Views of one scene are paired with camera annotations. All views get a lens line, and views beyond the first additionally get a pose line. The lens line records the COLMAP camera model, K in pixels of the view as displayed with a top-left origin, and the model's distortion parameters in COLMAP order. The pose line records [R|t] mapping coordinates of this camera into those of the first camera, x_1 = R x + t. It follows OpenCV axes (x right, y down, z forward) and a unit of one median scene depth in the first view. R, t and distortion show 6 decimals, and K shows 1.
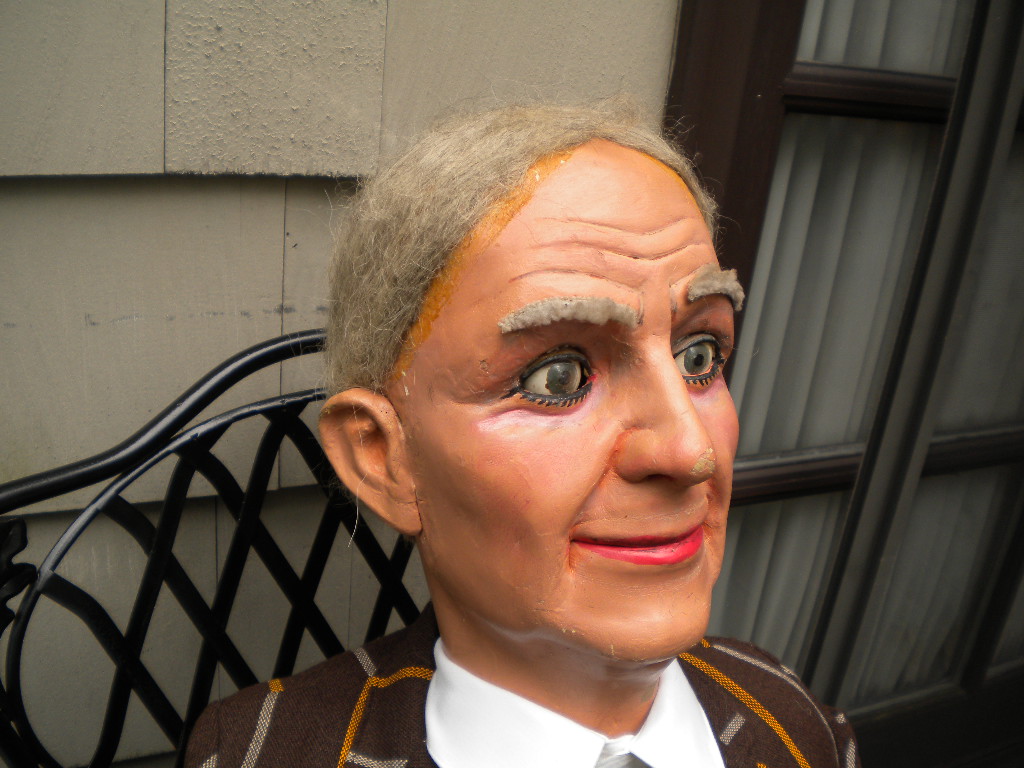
lens RADIAL K [[1066.7, 0, 497.1], [0, 1066.7, 370.3], [0, 0, 1]] dist [-0.103477, 0.000000]
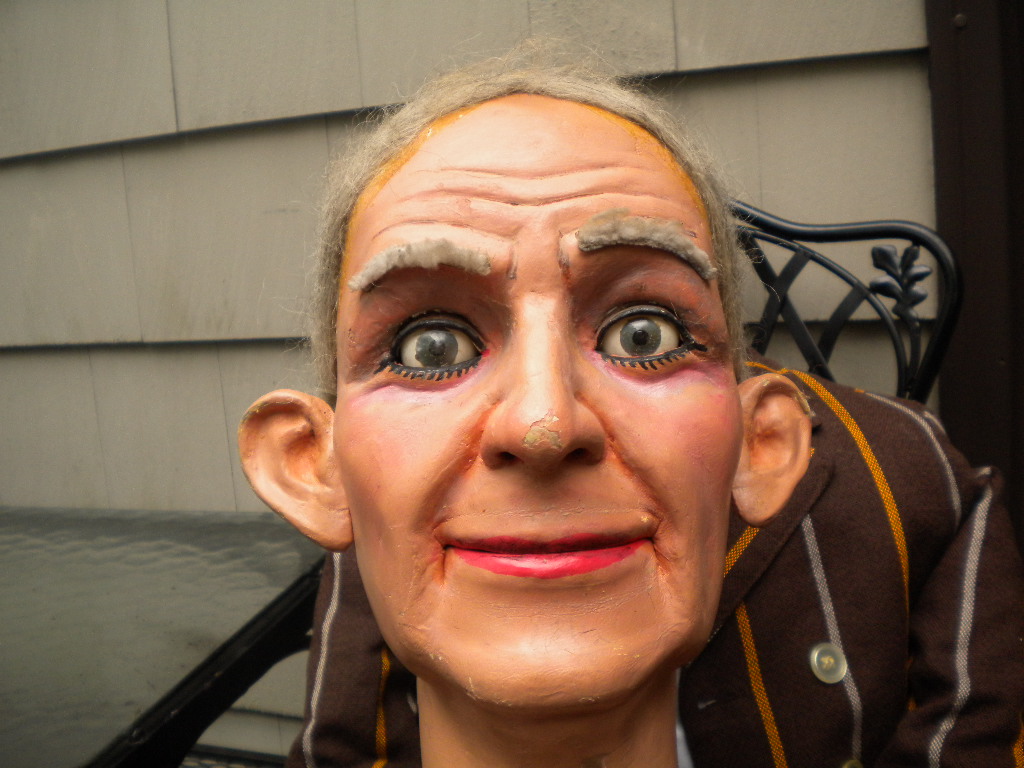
lens RADIAL K [[1066.7, 0, 515.9], [0, 1066.7, 373.9], [0, 0, 1]] dist [-0.103477, 0.000000]
pose [[0.850488, -0.043069, -0.524229, 0.568686], [-0.062515, 0.981301, -0.182042, 0.180756], [0.522267, 0.187597, 0.831892, 0.321257]]
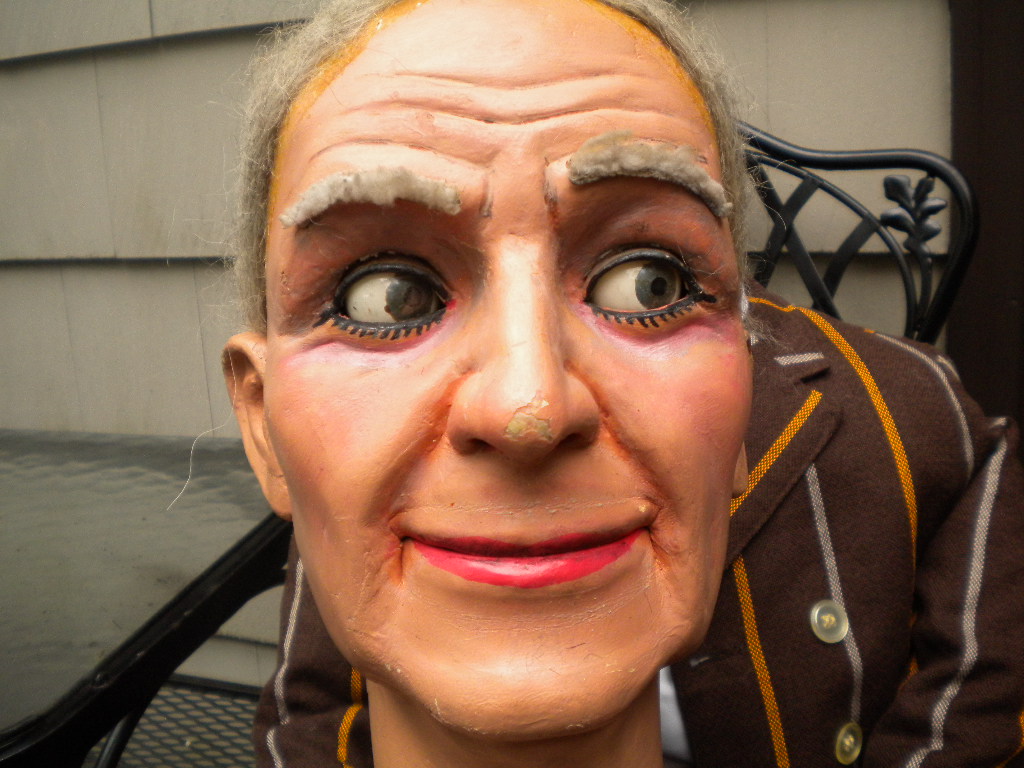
lens RADIAL K [[1066.7, 0, 517.8], [0, 1066.7, 377.1], [0, 0, 1]] dist [-0.103477, 0.000000]
pose [[0.885256, 0.025547, -0.464403, 0.463432], [-0.059400, 0.996524, -0.058409, 0.094508], [0.461296, 0.079293, 0.883696, 0.424917]]
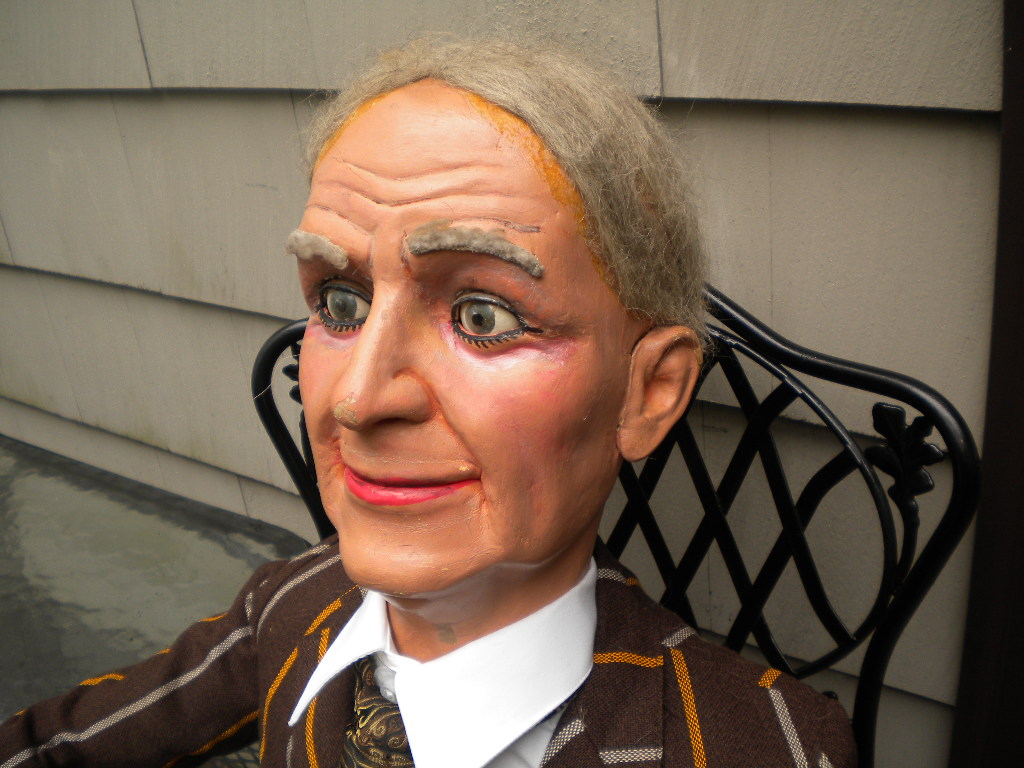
lens RADIAL K [[1066.7, 0, 520.6], [0, 1066.7, 375.1], [0, 0, 1]] dist [-0.103477, 0.000000]
pose [[0.507806, 0.242040, -0.826771, 1.077137], [-0.144517, 0.970053, 0.195223, -0.163173], [0.849263, 0.020347, 0.527577, 0.582931]]
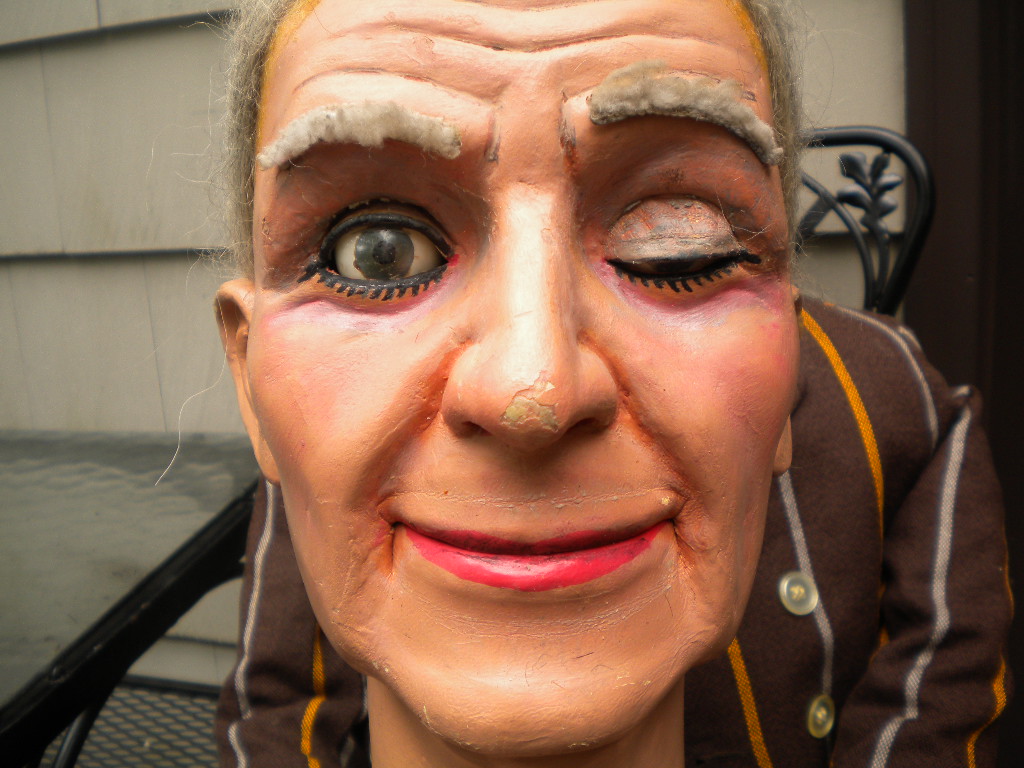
lens RADIAL K [[1066.7, 0, 515.1], [0, 1066.7, 377.4], [0, 0, 1]] dist [-0.103477, 0.000000]
pose [[0.858763, 0.082507, -0.505686, 0.442235], [-0.084828, 0.996224, 0.018486, 0.060725], [0.505302, 0.027022, 0.862519, 0.514854]]
